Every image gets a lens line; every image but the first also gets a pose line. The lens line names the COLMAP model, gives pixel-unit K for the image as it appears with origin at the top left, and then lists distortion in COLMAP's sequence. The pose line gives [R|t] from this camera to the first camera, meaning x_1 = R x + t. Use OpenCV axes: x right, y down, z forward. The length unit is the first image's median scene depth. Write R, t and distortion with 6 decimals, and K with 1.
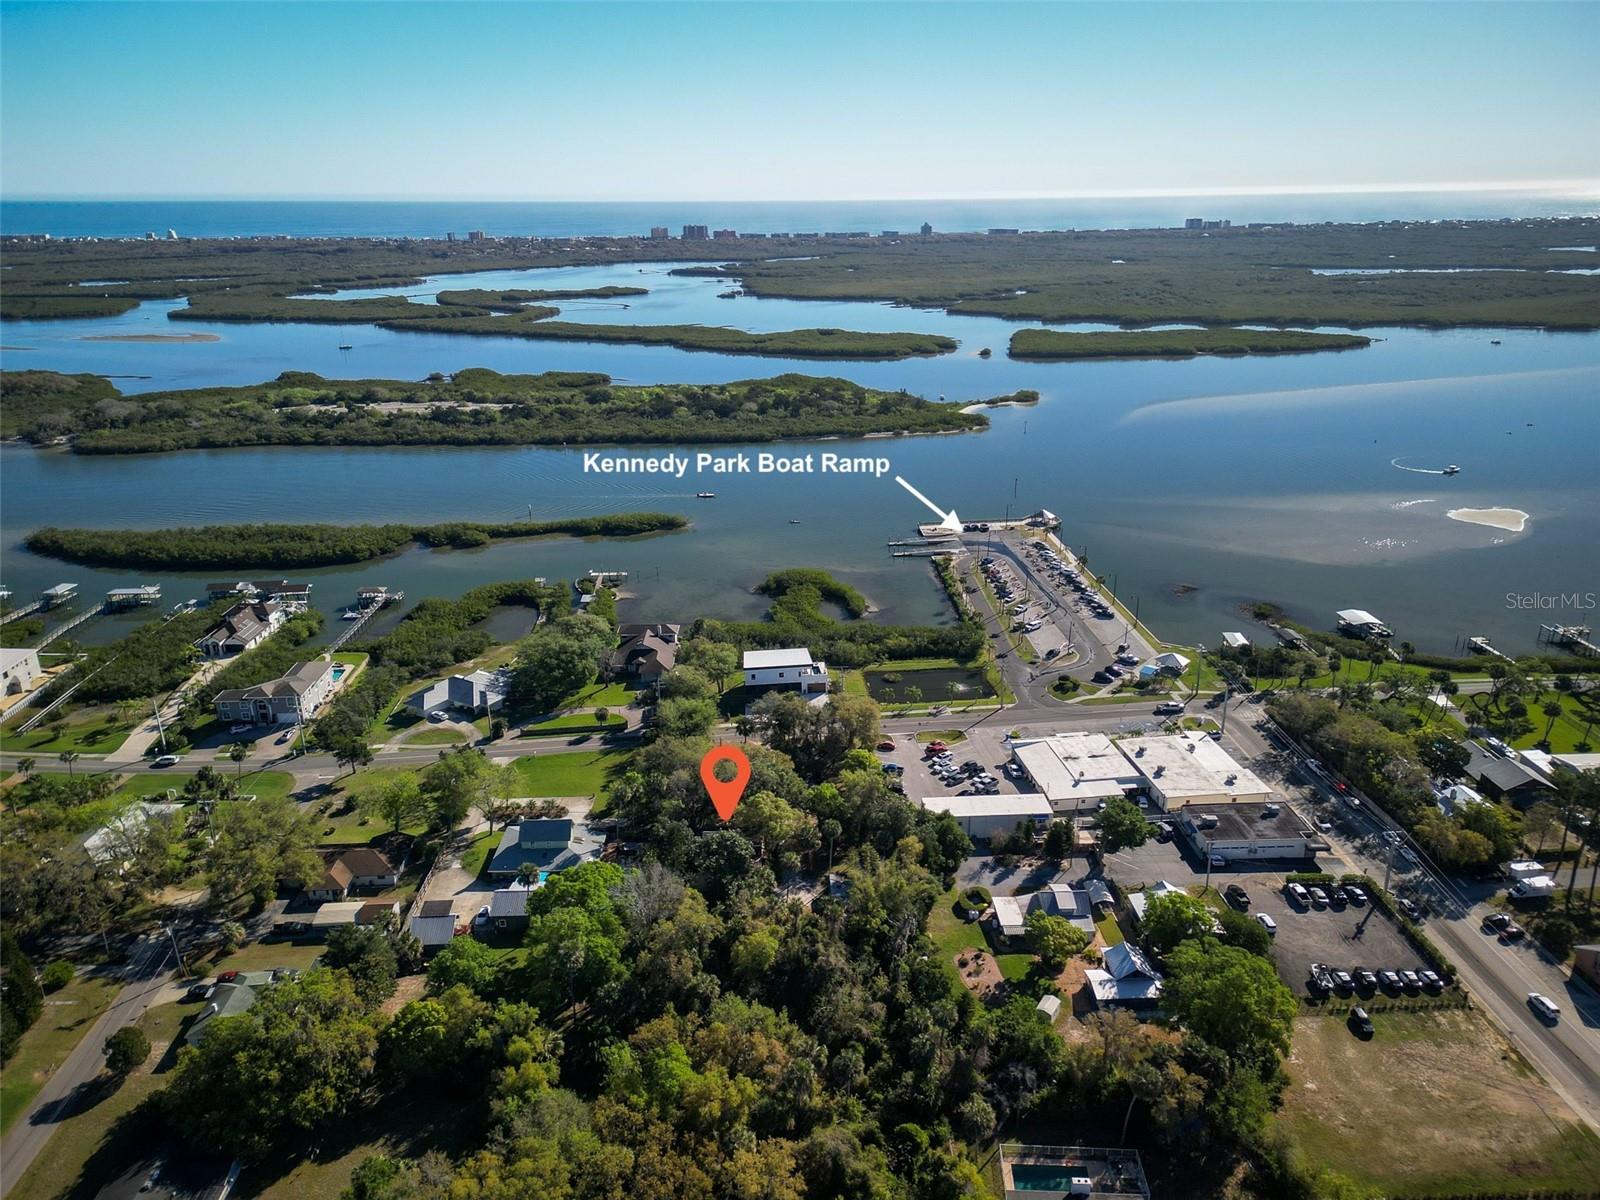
lens RADIAL K [[1128.9, 0, 806.6], [0, 1128.9, 567.7], [0, 0, 1]] dist [0.134332, -0.136967]
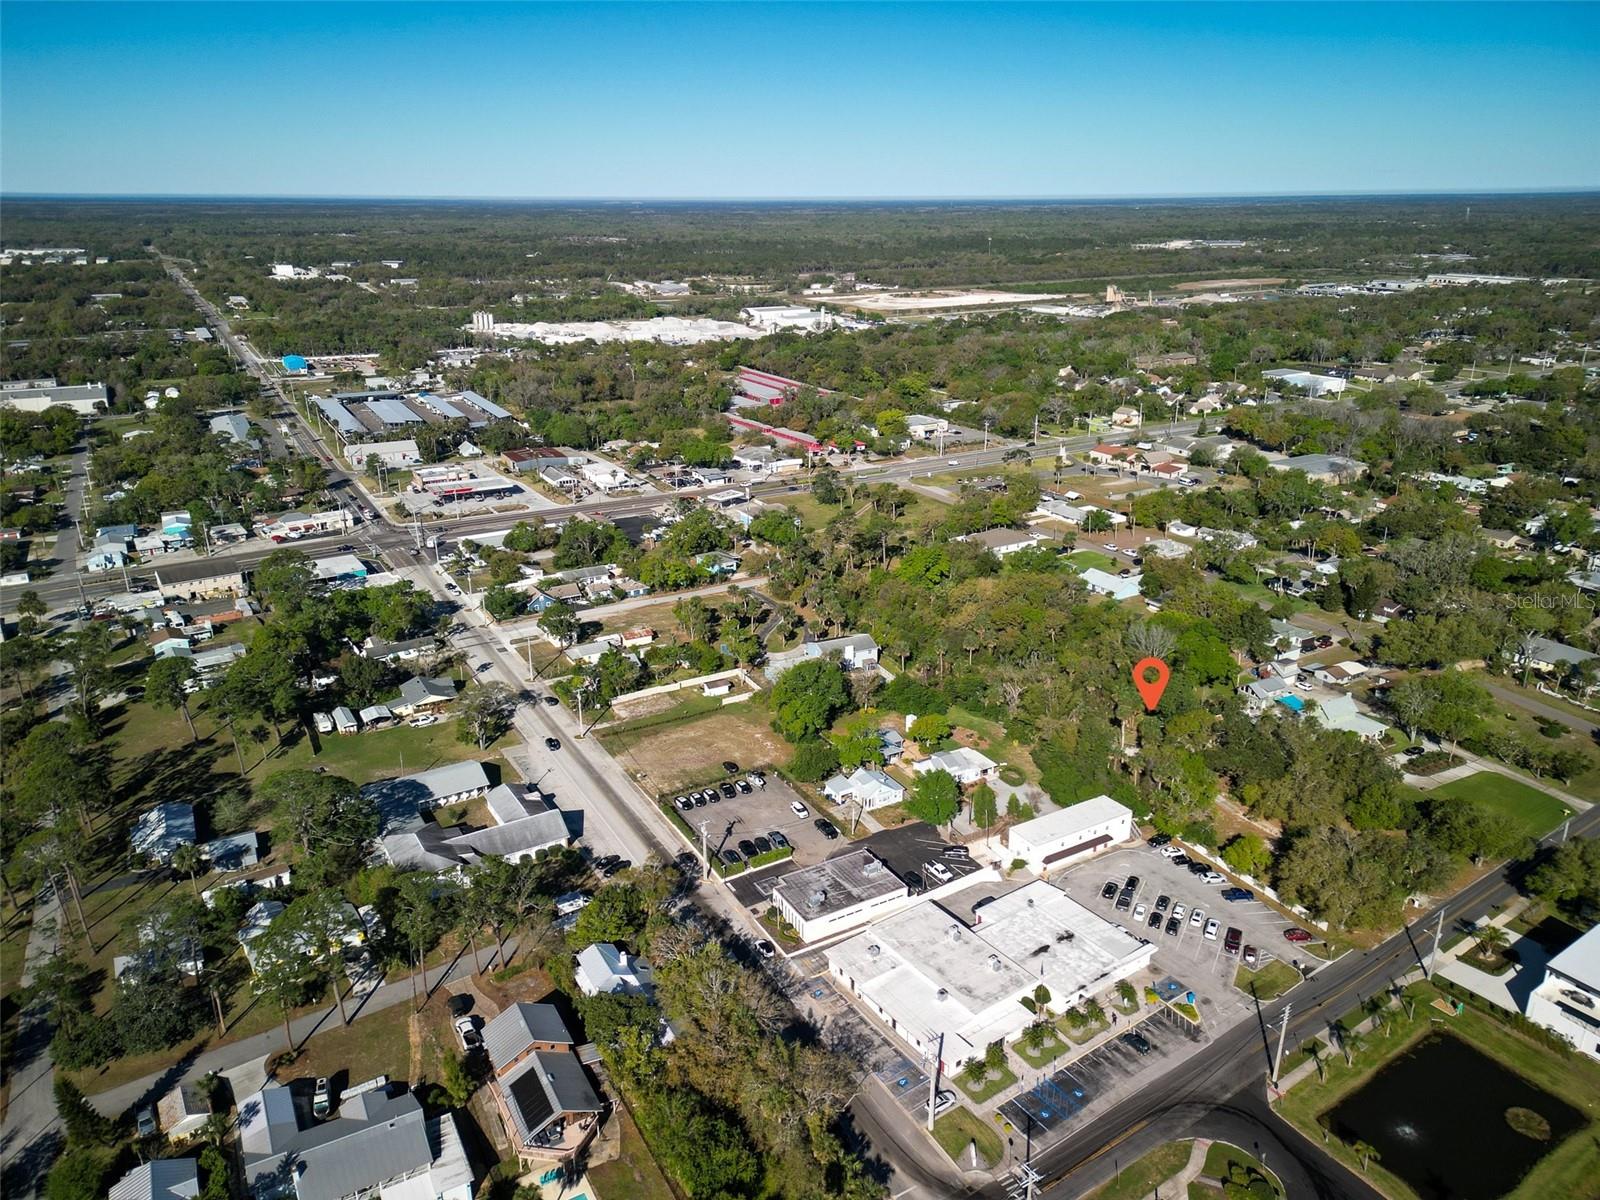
lens RADIAL K [[1128.9, 0, 806.6], [0, 1128.9, 567.7], [0, 0, 1]] dist [0.134332, -0.136967]
pose [[-0.886650, 0.151887, -0.436785, 0.572165], [-0.129934, 0.824648, 0.550521, -0.364276], [0.443811, 0.544873, -0.711439, 1.124365]]
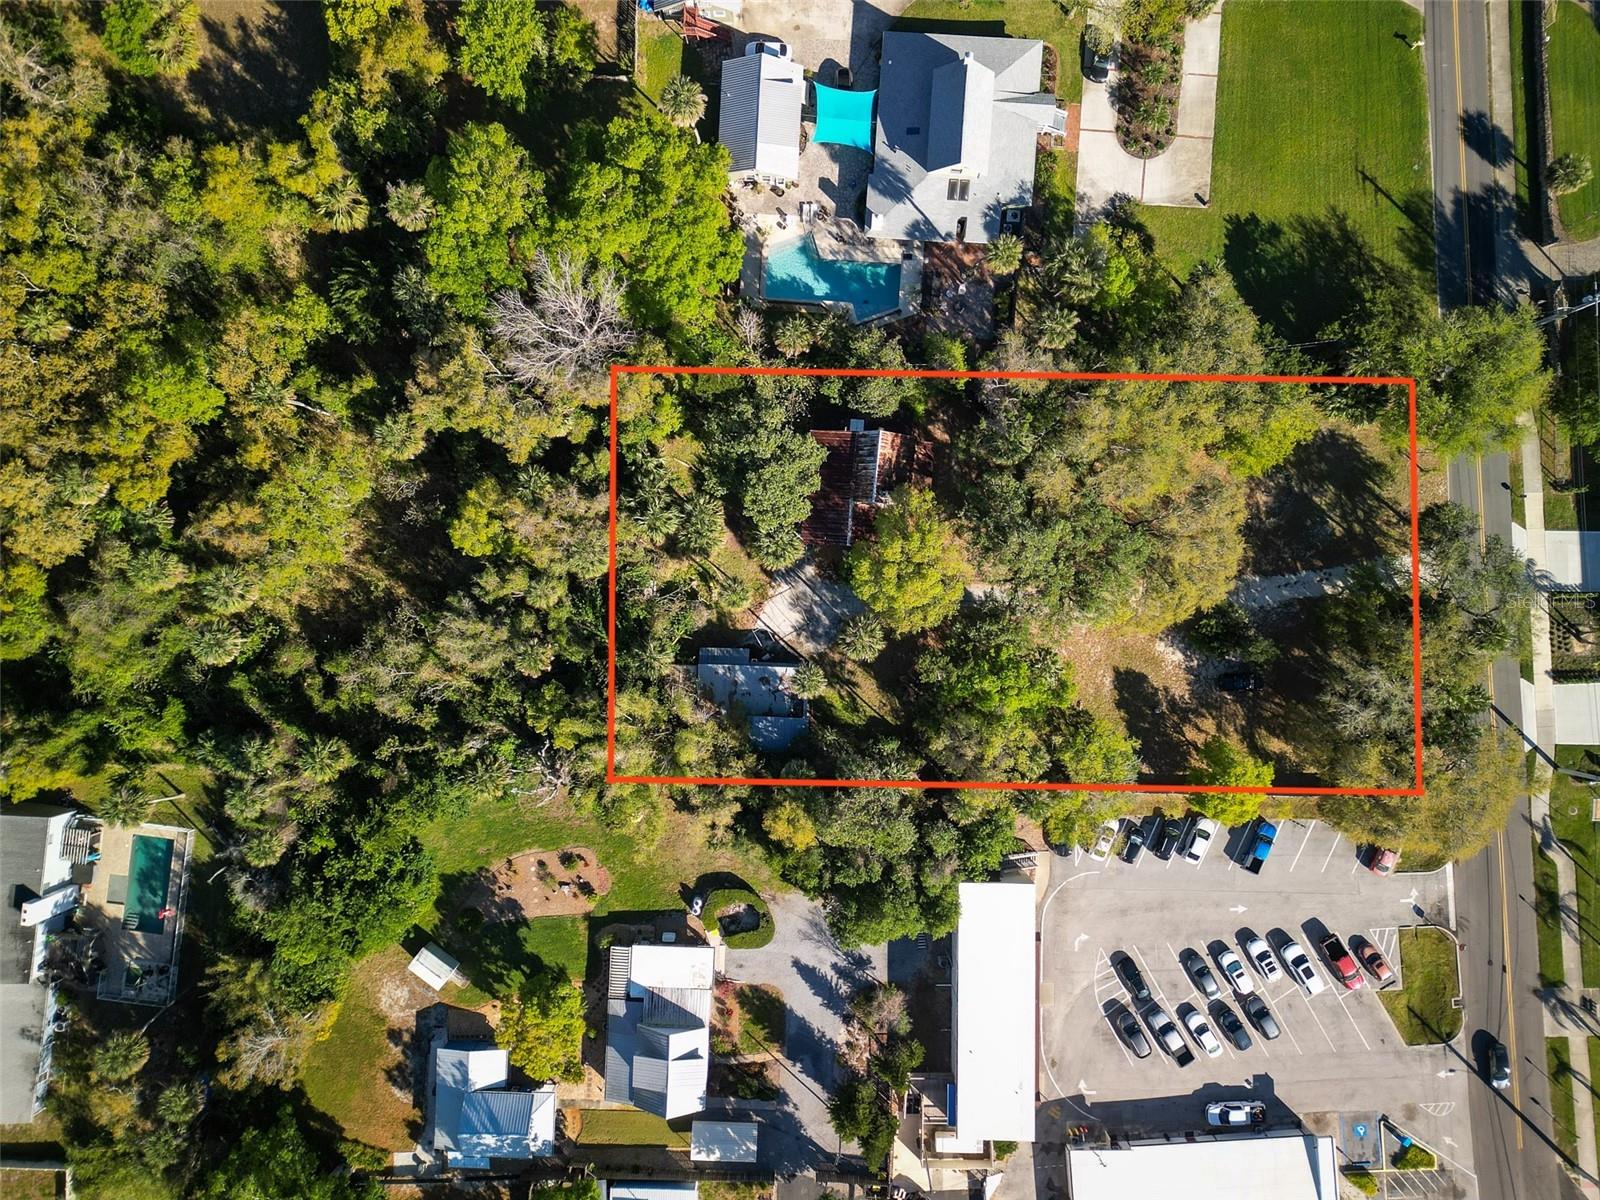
lens RADIAL K [[1144.8, 0, 796.0], [0, 1144.8, 598.3], [0, 0, 1]] dist [0.056370, -0.049780]
pose [[-0.075470, 0.997057, 0.013459, -0.013735], [-0.297606, -0.035405, 0.954032, -0.174223], [0.951701, 0.067995, 0.299403, 0.577190]]
